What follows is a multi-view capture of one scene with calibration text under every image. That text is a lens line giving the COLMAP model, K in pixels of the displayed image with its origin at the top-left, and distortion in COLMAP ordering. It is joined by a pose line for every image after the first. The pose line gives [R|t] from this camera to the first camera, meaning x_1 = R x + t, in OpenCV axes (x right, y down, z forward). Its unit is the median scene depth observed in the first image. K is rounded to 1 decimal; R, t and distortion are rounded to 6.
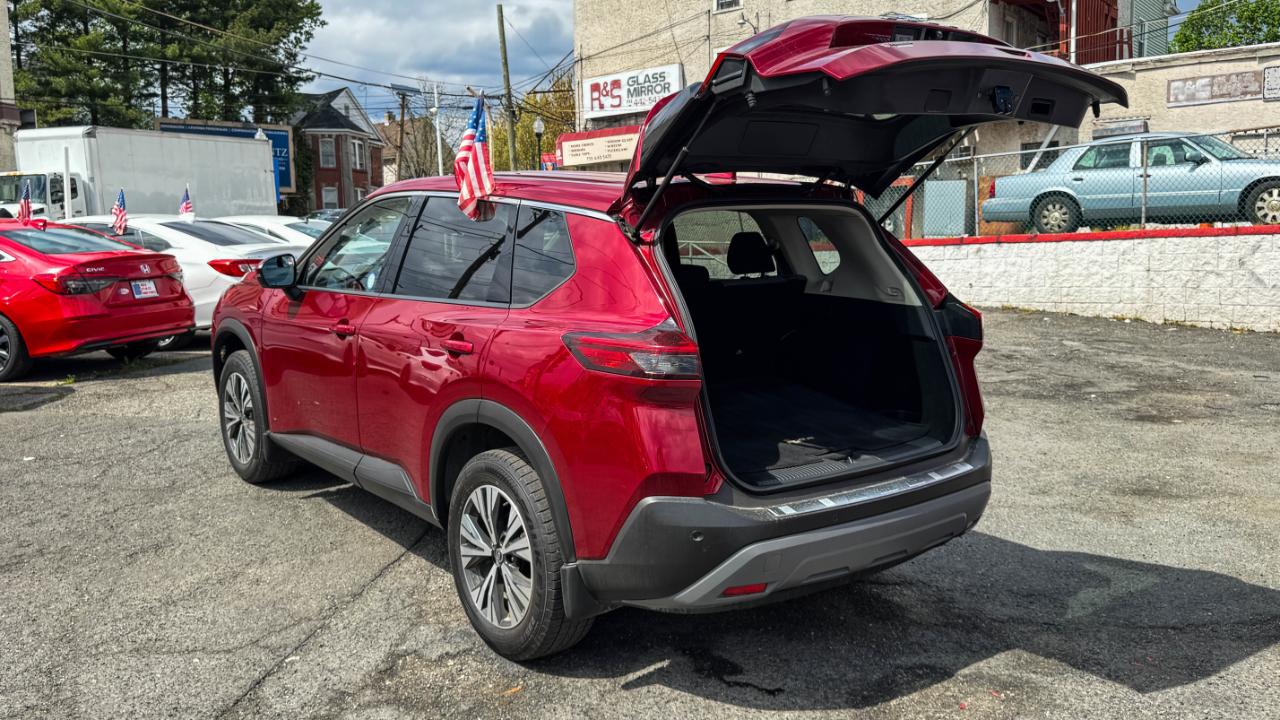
lens RADIAL K [[1045.3, 0, 634.8], [0, 1045.3, 365.8], [0, 0, 1]] dist [0.093817, -0.168284]
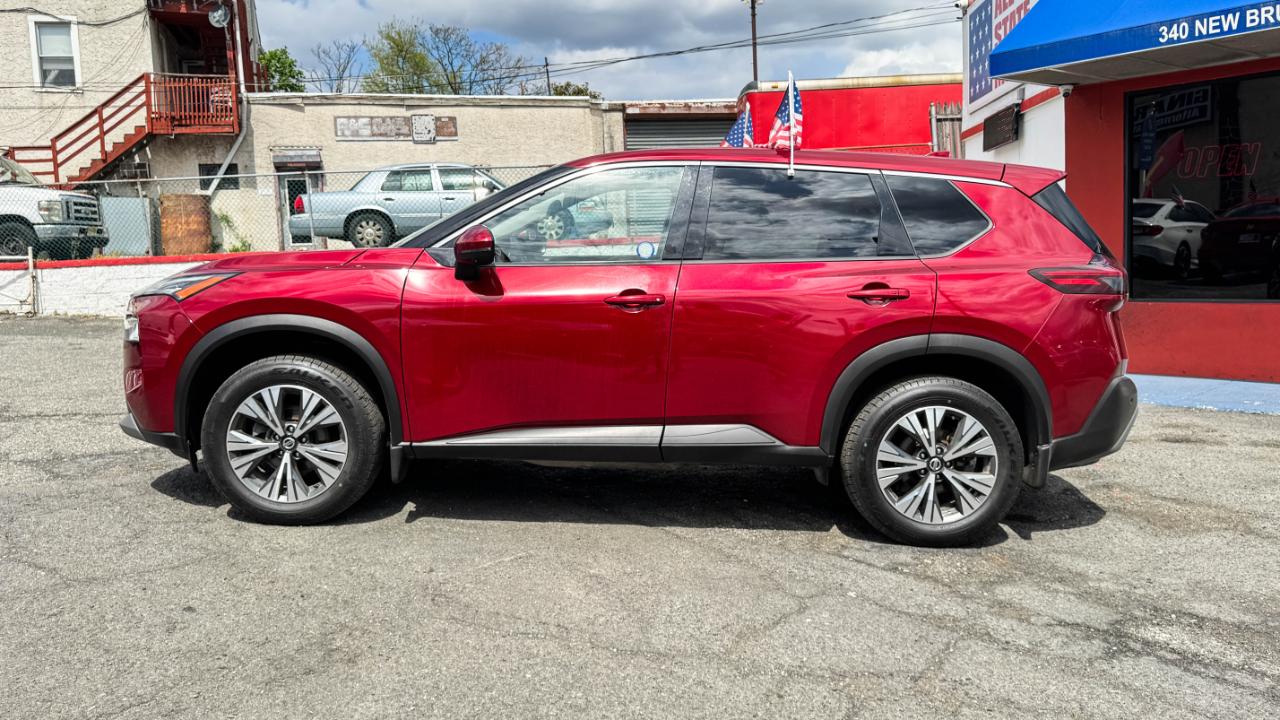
lens RADIAL K [[1046.4, 0, 634.7], [0, 1046.4, 356.0], [0, 0, 1]] dist [0.097872, -0.180994]
pose [[0.622550, -0.076718, 0.778811, -0.504878], [0.106122, 0.994267, 0.013112, 0.002029], [-0.775351, 0.074486, 0.627122, 0.198479]]
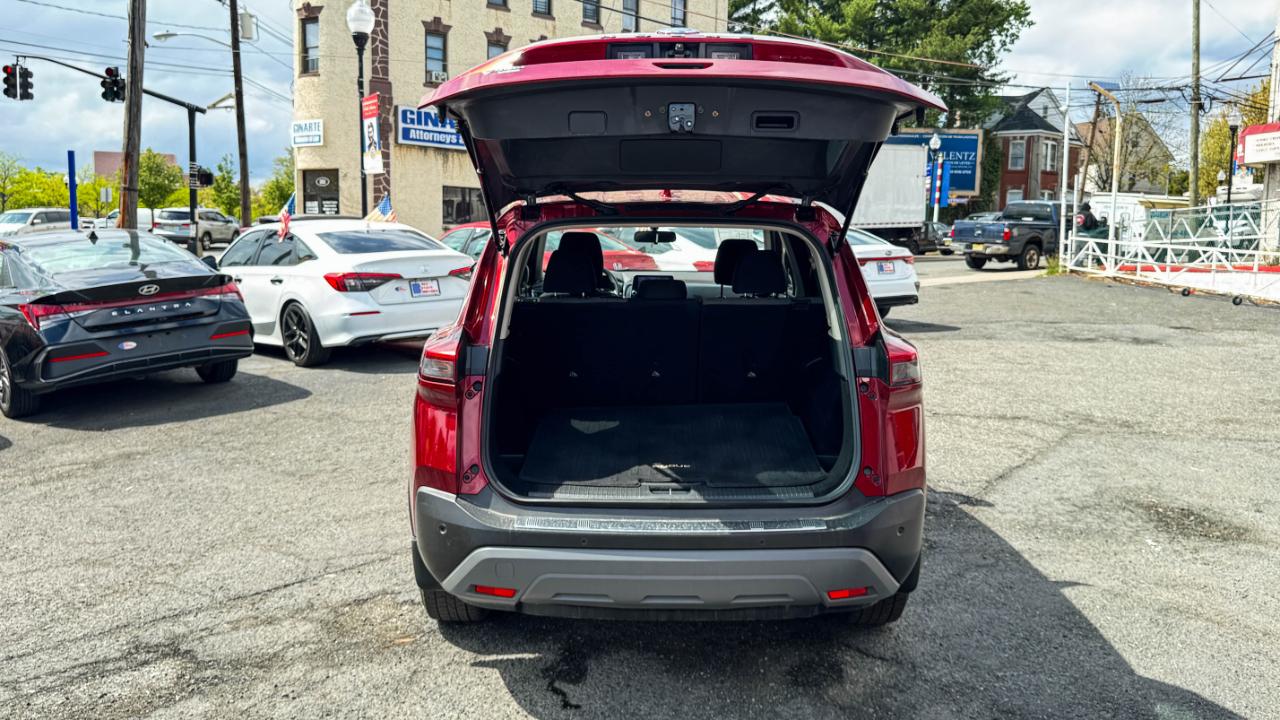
lens RADIAL K [[1046.4, 0, 634.7], [0, 1046.4, 356.0], [0, 0, 1]] dist [0.097872, -0.180994]
pose [[0.792291, 0.092974, -0.603018, 0.281819], [-0.099875, 0.994753, 0.022148, -0.019418], [0.601914, 0.042679, 0.797420, 0.081162]]
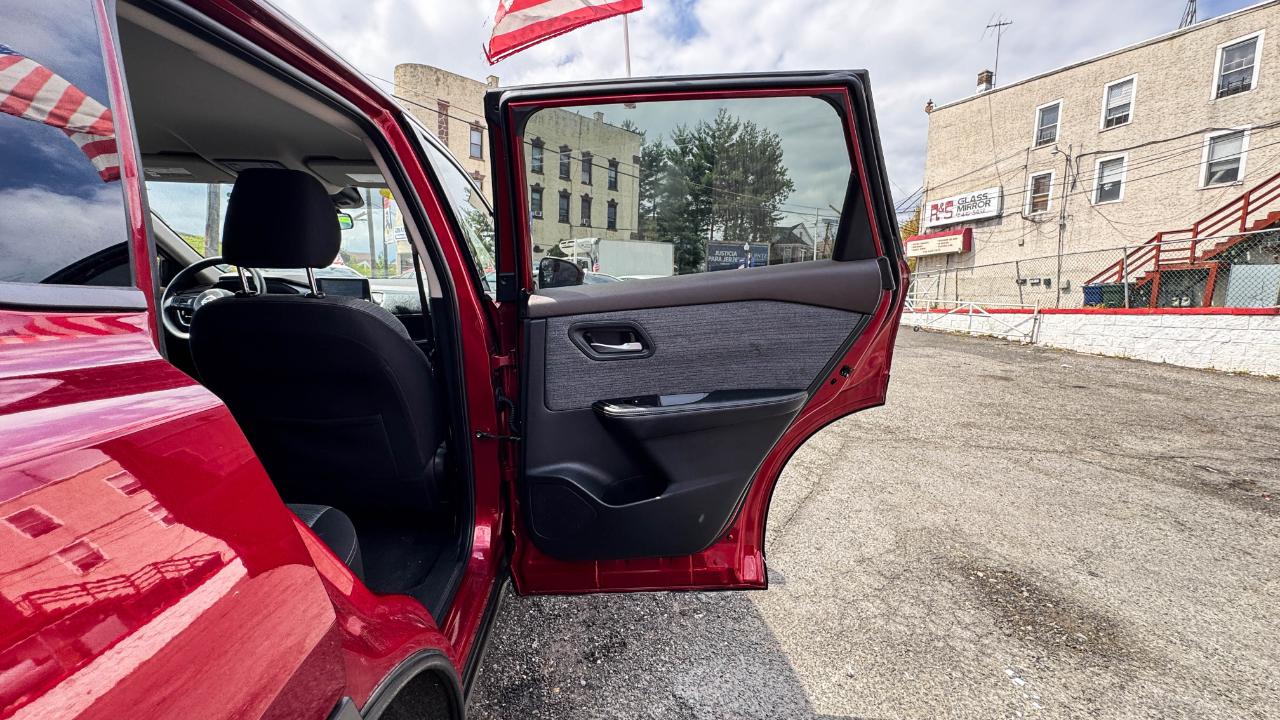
lens RADIAL K [[512.2, 0, 636.0], [0, 512.2, 361.9], [0, 0, 1]] dist [-0.007264, 0.000167]
pose [[0.828092, 0.103722, -0.550913, 0.140801], [-0.105381, 0.994016, 0.028746, -0.038969], [0.550598, 0.034251, 0.834068, 0.484318]]
